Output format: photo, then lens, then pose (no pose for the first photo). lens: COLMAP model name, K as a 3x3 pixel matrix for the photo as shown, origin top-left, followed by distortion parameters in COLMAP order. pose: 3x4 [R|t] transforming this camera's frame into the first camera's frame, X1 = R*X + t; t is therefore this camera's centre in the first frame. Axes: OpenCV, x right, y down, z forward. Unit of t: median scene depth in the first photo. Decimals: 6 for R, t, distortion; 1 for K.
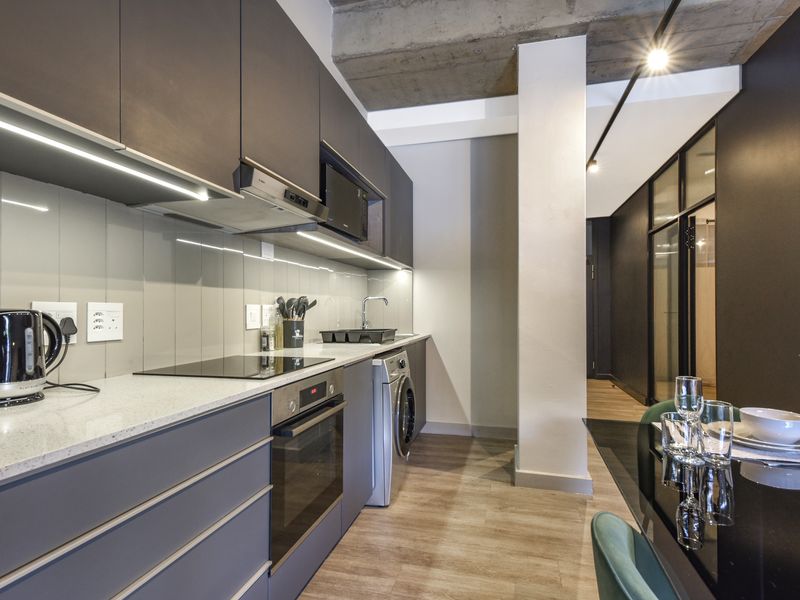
lens RADIAL K [[431.4, 0, 401.5], [0, 431.4, 303.9], [0, 0, 1]] dist [0.014906, 0.005278]
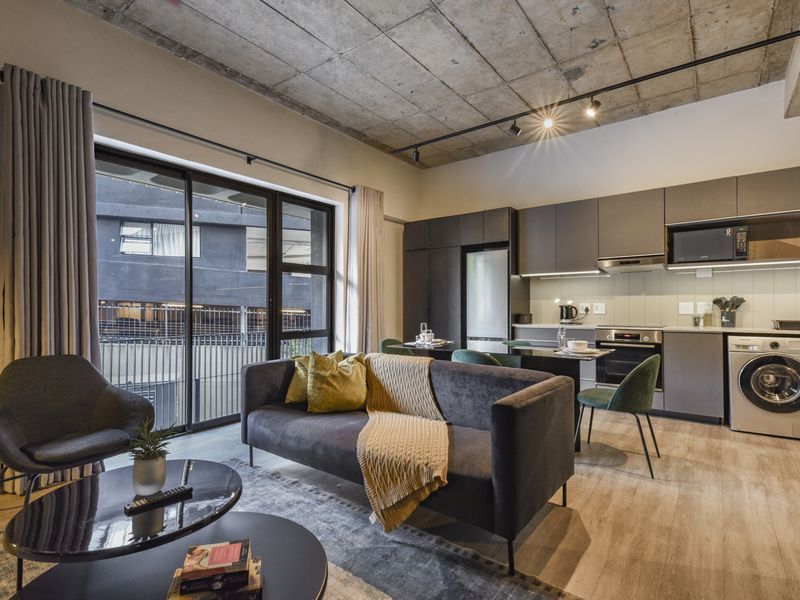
lens RADIAL K [[431.4, 0, 394.9], [0, 431.4, 300.9], [0, 0, 1]] dist [0.014906, 0.005278]
pose [[-0.383806, -0.013628, -0.923313, 1.725231], [0.010578, 0.999761, -0.019153, 0.015968], [0.923353, -0.017118, -0.383570, 0.443834]]
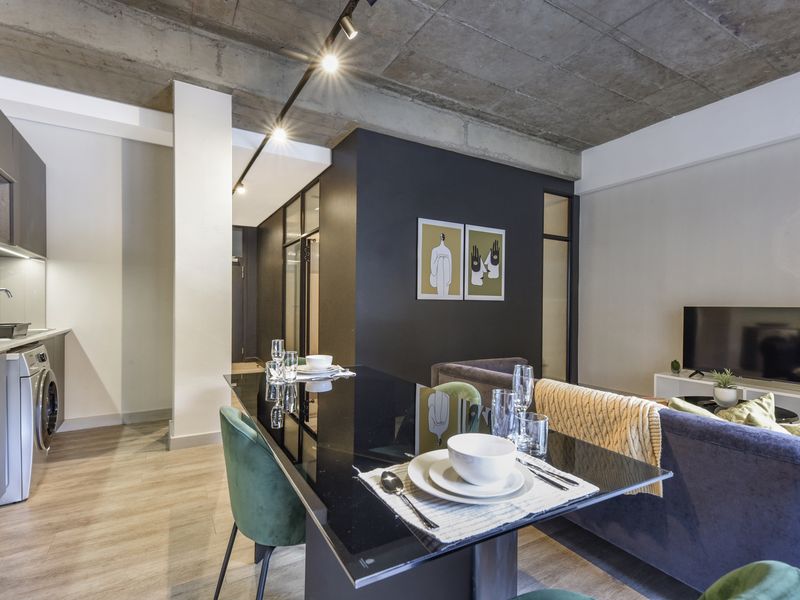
lens RADIAL K [[402.5, 0, 403.3], [0, 402.5, 306.6], [0, 0, 1]] dist [0.024074, -0.004339]
pose [[0.706365, 0.000205, 0.707847, -0.080443], [-0.014599, 0.999791, 0.014279, -0.003276], [-0.707697, -0.020420, 0.706221, -0.250885]]
